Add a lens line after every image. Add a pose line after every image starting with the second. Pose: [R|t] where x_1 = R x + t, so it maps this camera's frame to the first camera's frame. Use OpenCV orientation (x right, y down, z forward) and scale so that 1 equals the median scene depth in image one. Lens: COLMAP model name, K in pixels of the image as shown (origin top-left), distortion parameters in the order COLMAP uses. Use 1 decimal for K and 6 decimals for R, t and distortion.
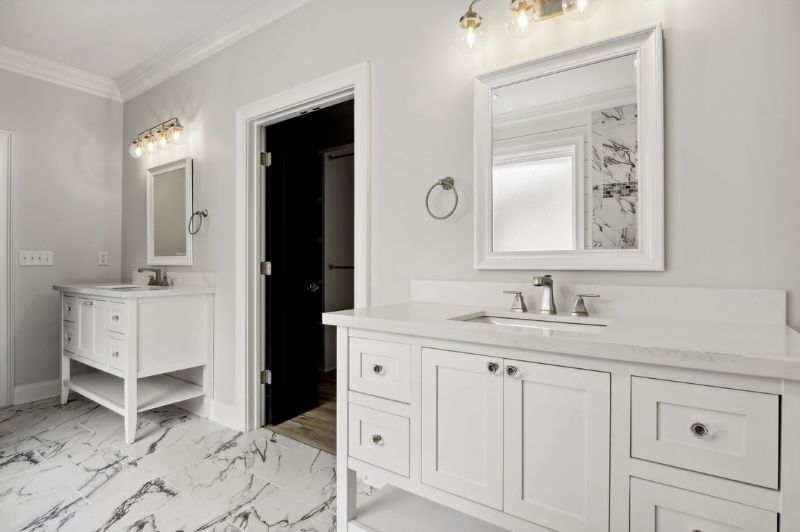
lens RADIAL K [[412.6, 0, 400.0], [0, 412.6, 266.0], [0, 0, 1]] dist [0.001858, -0.002409]
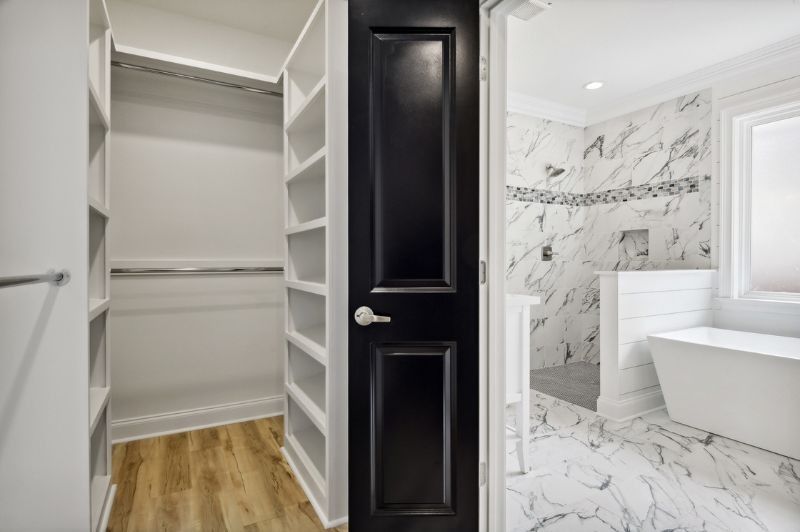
lens RADIAL K [[412.6, 0, 400.0], [0, 412.6, 266.0], [0, 0, 1]] dist [0.001858, -0.002409]
pose [[-0.901230, -0.003437, 0.433327, -0.206102], [0.003625, 0.999874, 0.015468, -0.007484], [-0.433325, 0.015511, -0.901104, 1.380314]]
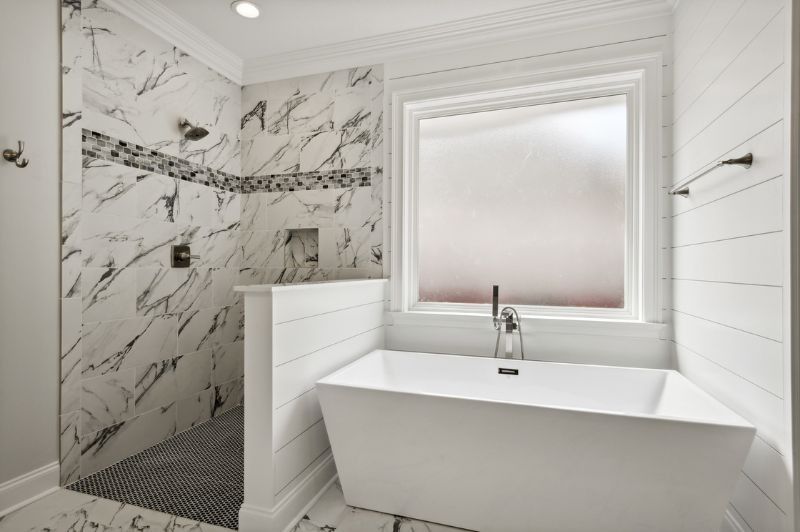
lens RADIAL K [[395.9, 0, 402.2], [0, 395.9, 267.9], [0, 0, 1]] dist [0.003105, 0.000386]
pose [[-0.955585, -0.002845, -0.294703, -0.263824], [-0.003912, 0.999988, 0.003031, -0.005462], [0.294691, 0.004049, -0.955584, 0.805972]]
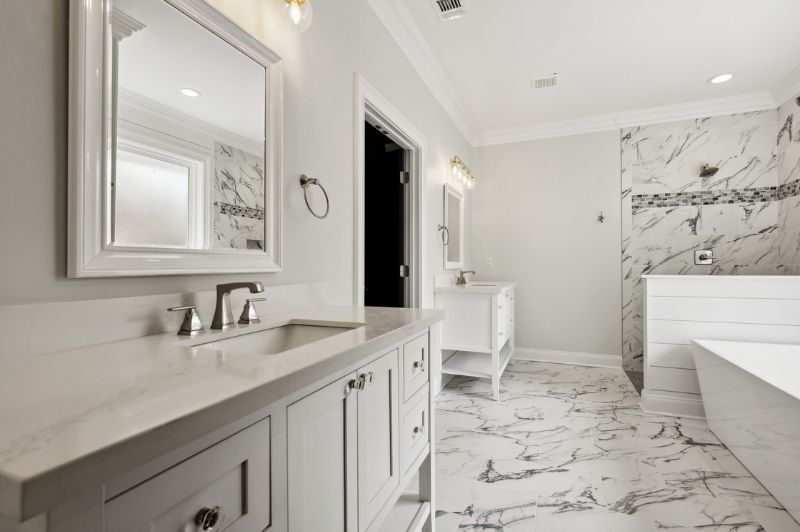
lens RADIAL K [[374.3, 0, 403.8], [0, 374.3, 264.9], [0, 0, 1]] dist [0.003416, 0.000637]
pose [[-0.225974, 0.000152, 0.974133, -1.128267], [0.005729, 0.999983, 0.001173, -0.008719], [-0.974116, 0.005846, -0.225971, 1.086075]]
